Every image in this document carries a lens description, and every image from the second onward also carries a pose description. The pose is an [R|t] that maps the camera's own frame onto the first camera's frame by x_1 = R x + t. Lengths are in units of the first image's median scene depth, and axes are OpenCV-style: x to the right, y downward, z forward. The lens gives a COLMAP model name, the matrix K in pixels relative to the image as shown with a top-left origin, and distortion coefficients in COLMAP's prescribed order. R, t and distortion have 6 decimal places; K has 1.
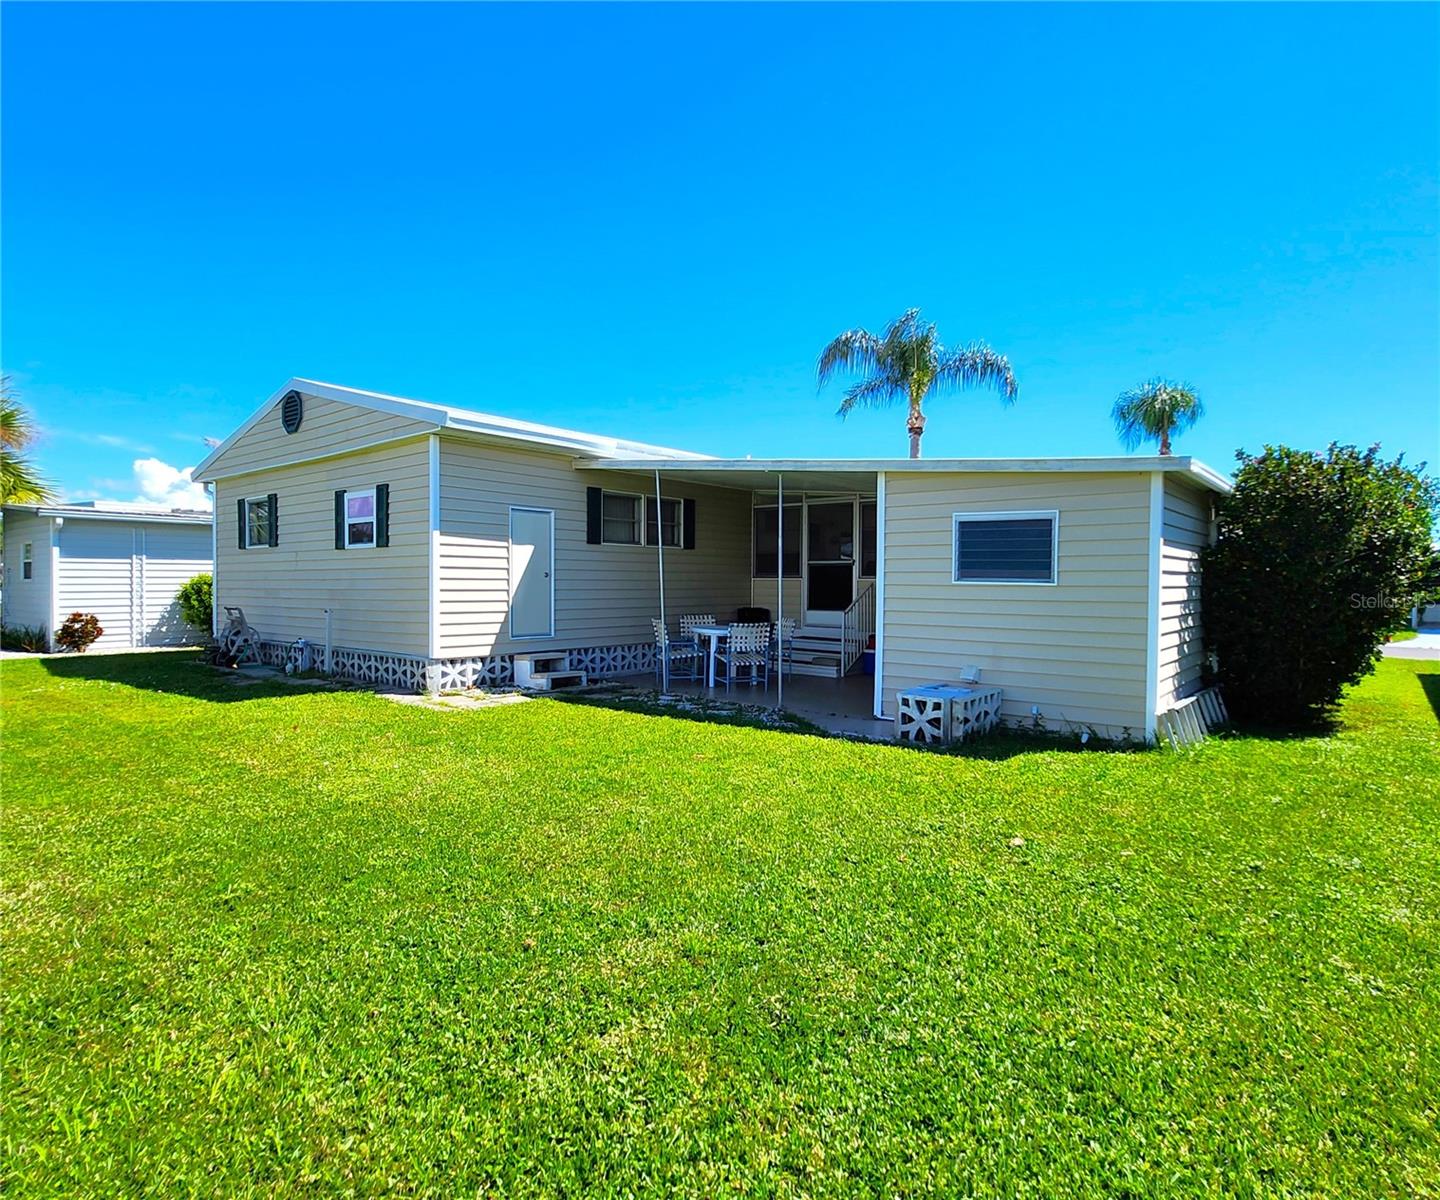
lens RADIAL K [[849.4, 0, 720.0], [0, 849.4, 600.0], [0, 0, 1]] dist [0.002398, 0.001031]
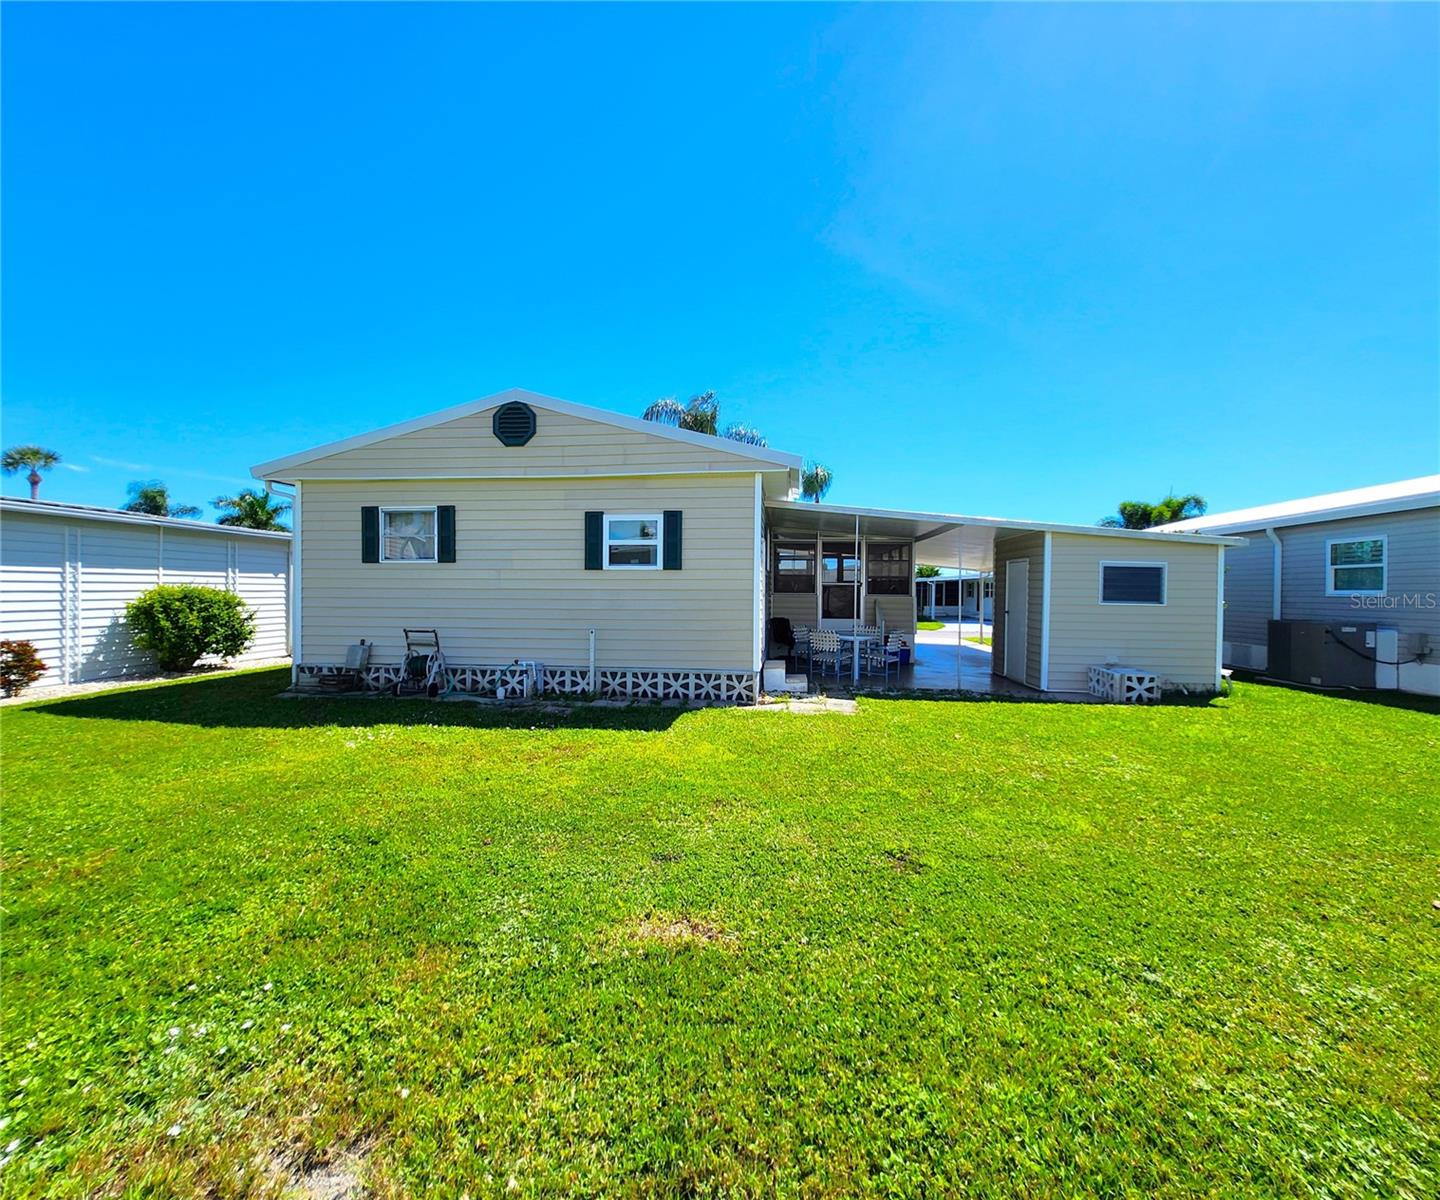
lens RADIAL K [[657.4, 0, 714.6], [0, 657.4, 592.5], [0, 0, 1]] dist [-0.001469, 0.000082]
pose [[0.824783, 0.001746, 0.565446, -0.772672], [0.004881, 0.999936, -0.010207, -0.024100], [-0.565428, 0.011178, 0.824722, 0.277407]]
